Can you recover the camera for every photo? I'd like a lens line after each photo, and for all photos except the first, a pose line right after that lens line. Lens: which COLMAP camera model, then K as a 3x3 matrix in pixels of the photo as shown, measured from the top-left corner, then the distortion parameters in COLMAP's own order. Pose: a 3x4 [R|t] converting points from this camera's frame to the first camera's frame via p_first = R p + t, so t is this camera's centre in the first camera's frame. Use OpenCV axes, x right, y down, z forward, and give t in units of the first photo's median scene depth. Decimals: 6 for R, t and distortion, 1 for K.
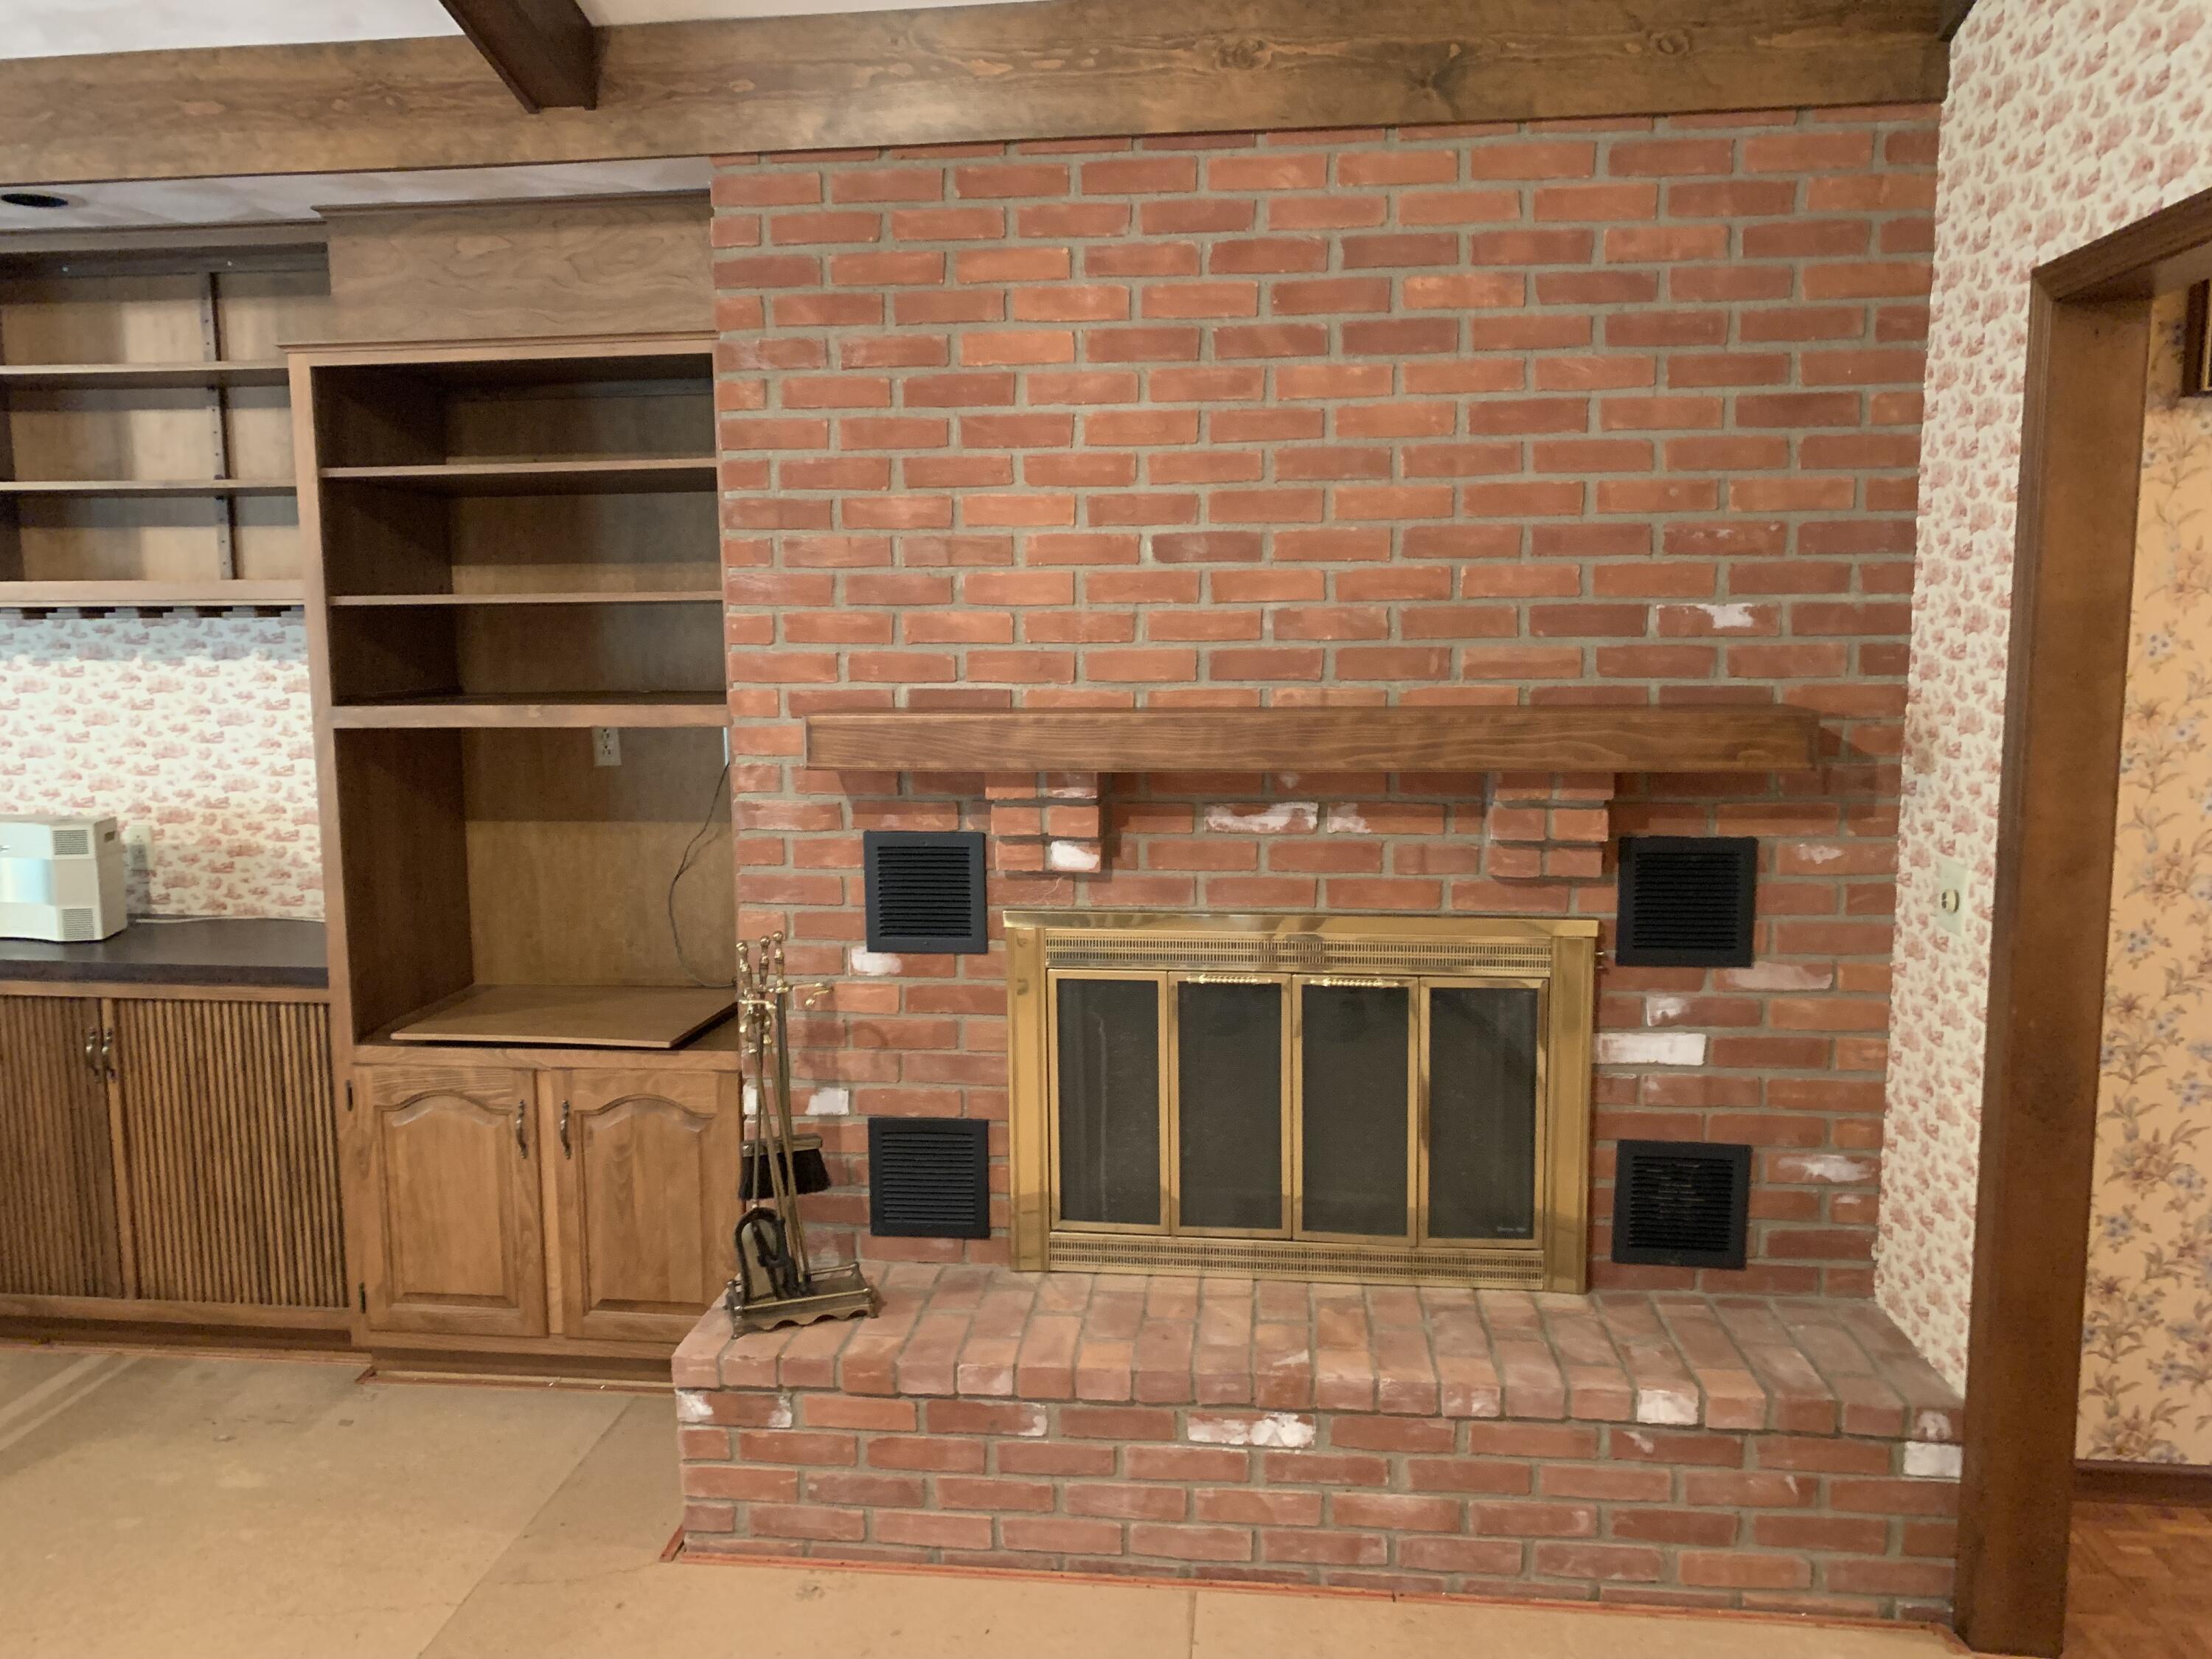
lens RADIAL K [[1696.3, 0, 1106.0], [0, 1696.3, 829.5], [0, 0, 1]] dist [0.133845, -0.334470]
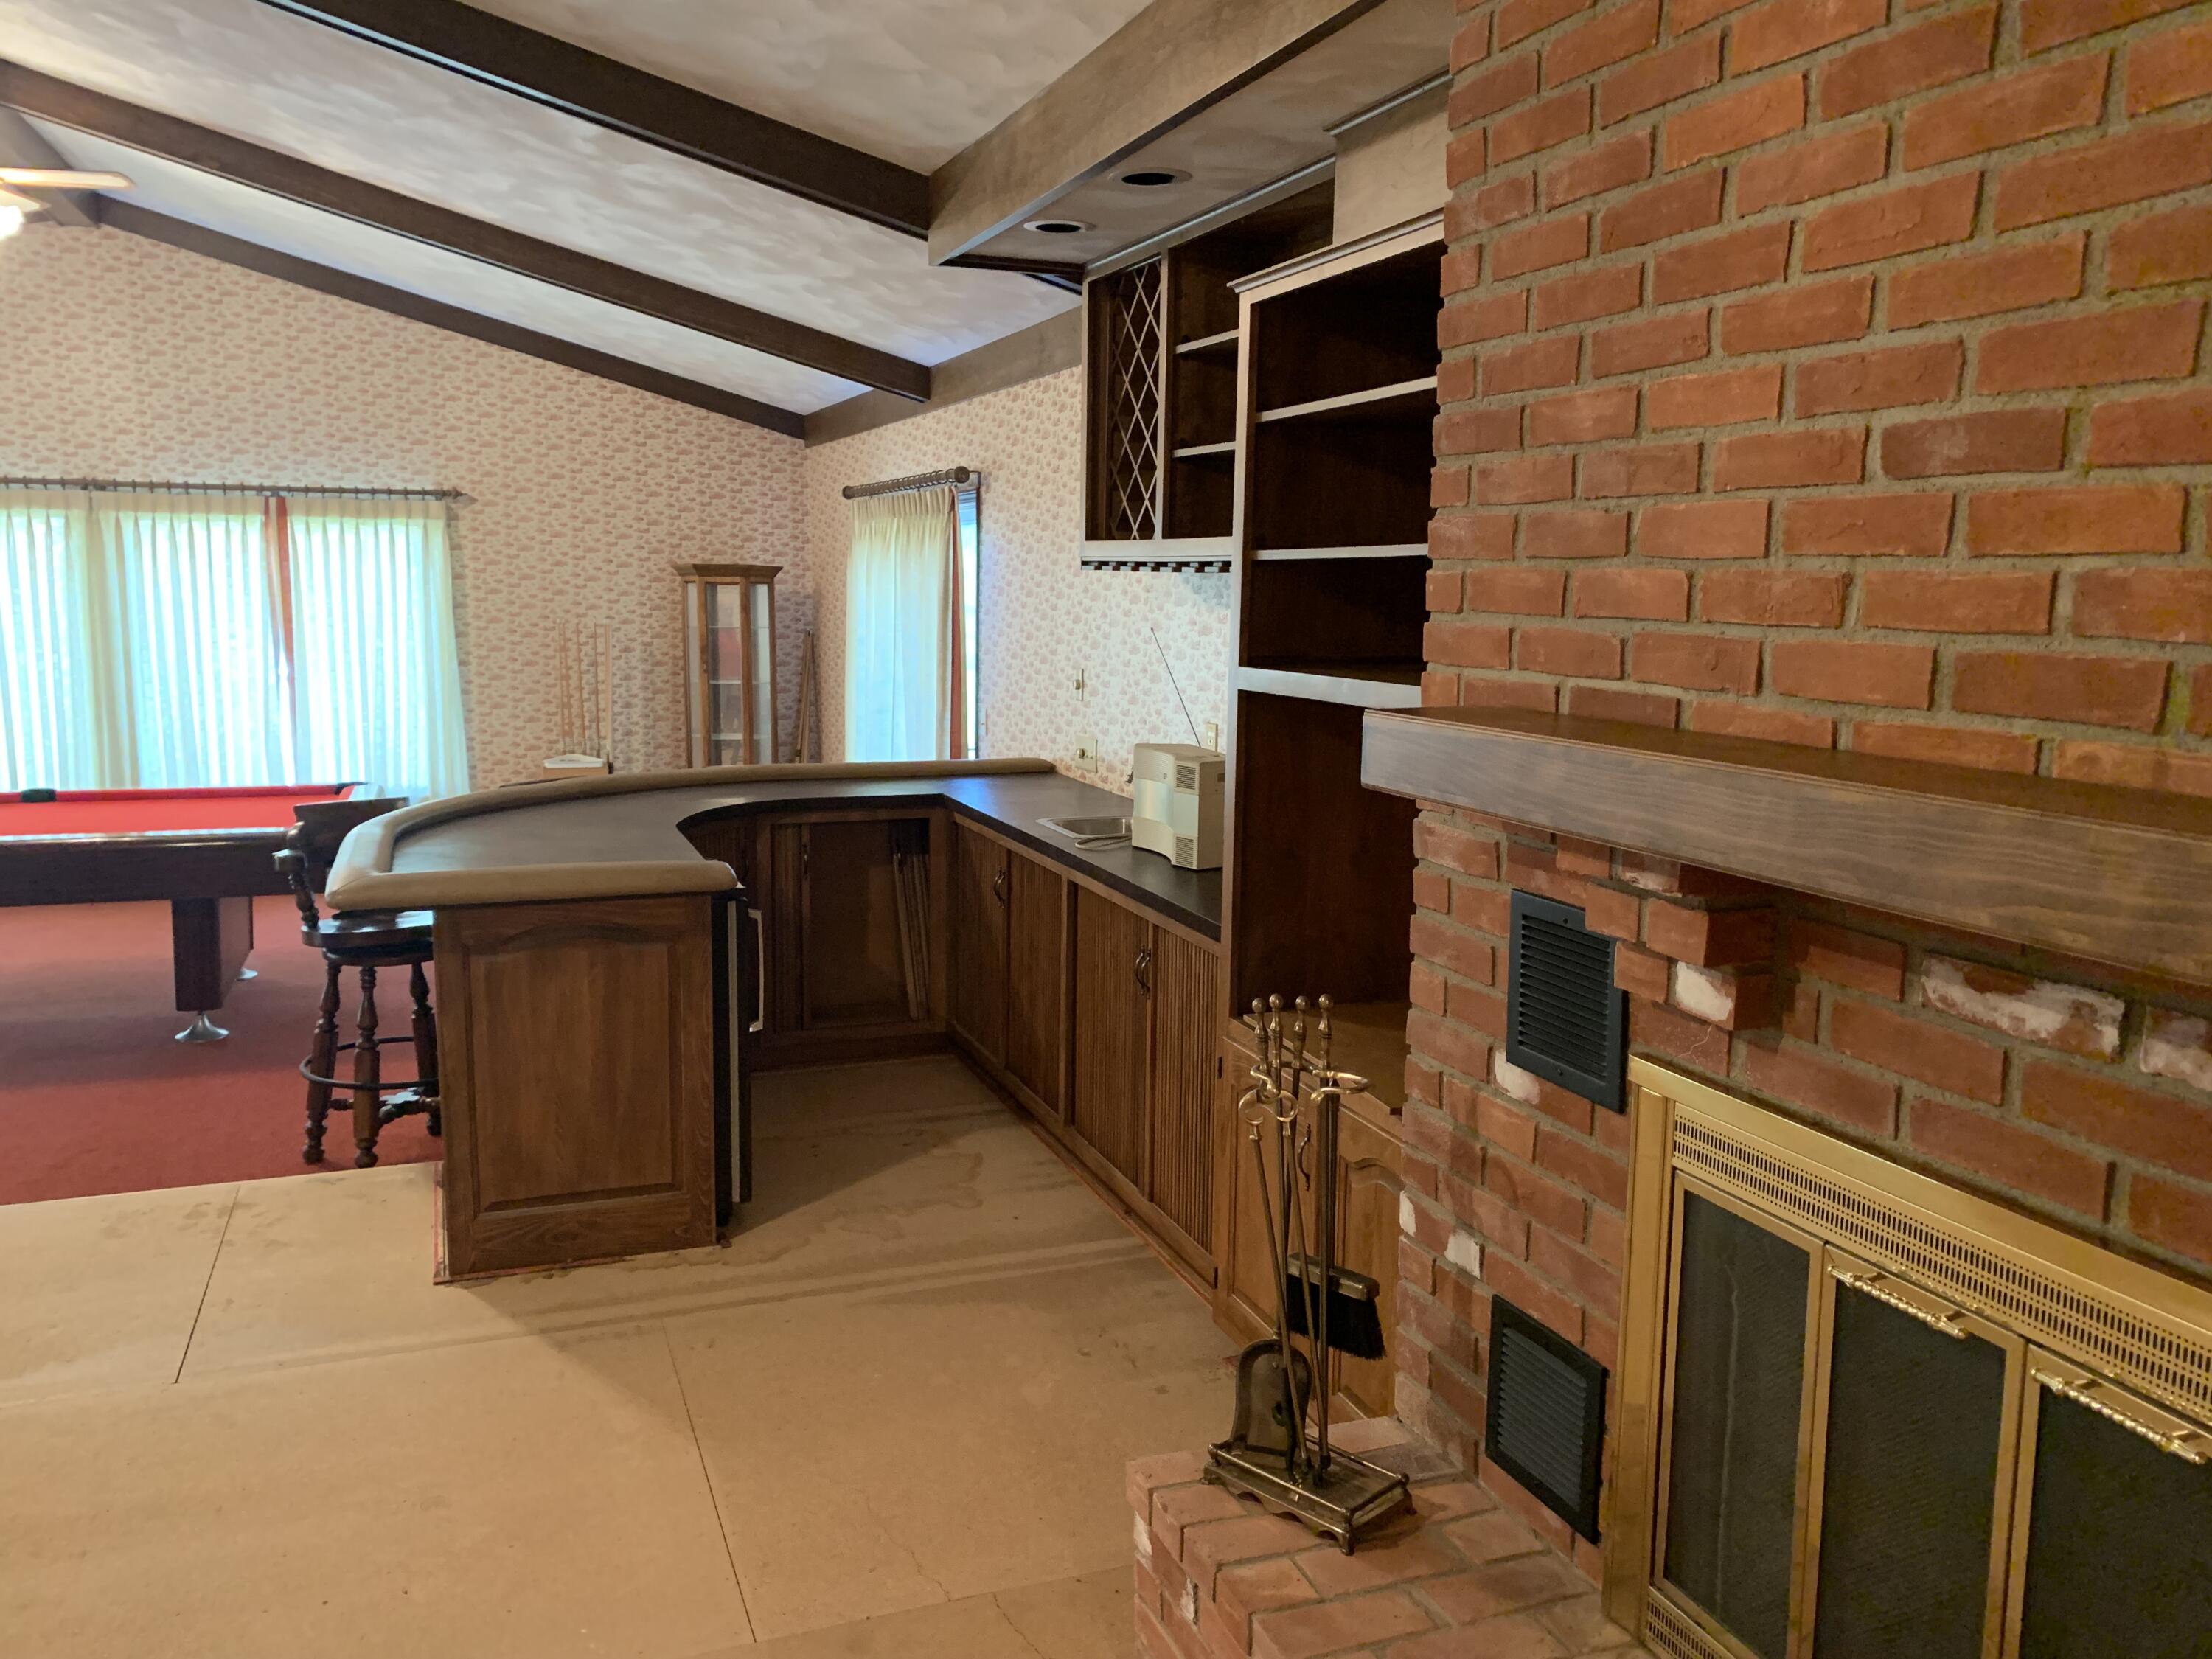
lens RADIAL K [[1710.7, 0, 1106.0], [0, 1710.7, 829.5], [0, 0, 1]] dist [-0.028000, 0.003767]
pose [[0.441033, 0.144707, -0.885748, 0.399340], [-0.125194, 0.987186, 0.098942, -0.071434], [0.888716, 0.067254, 0.453498, 0.551393]]
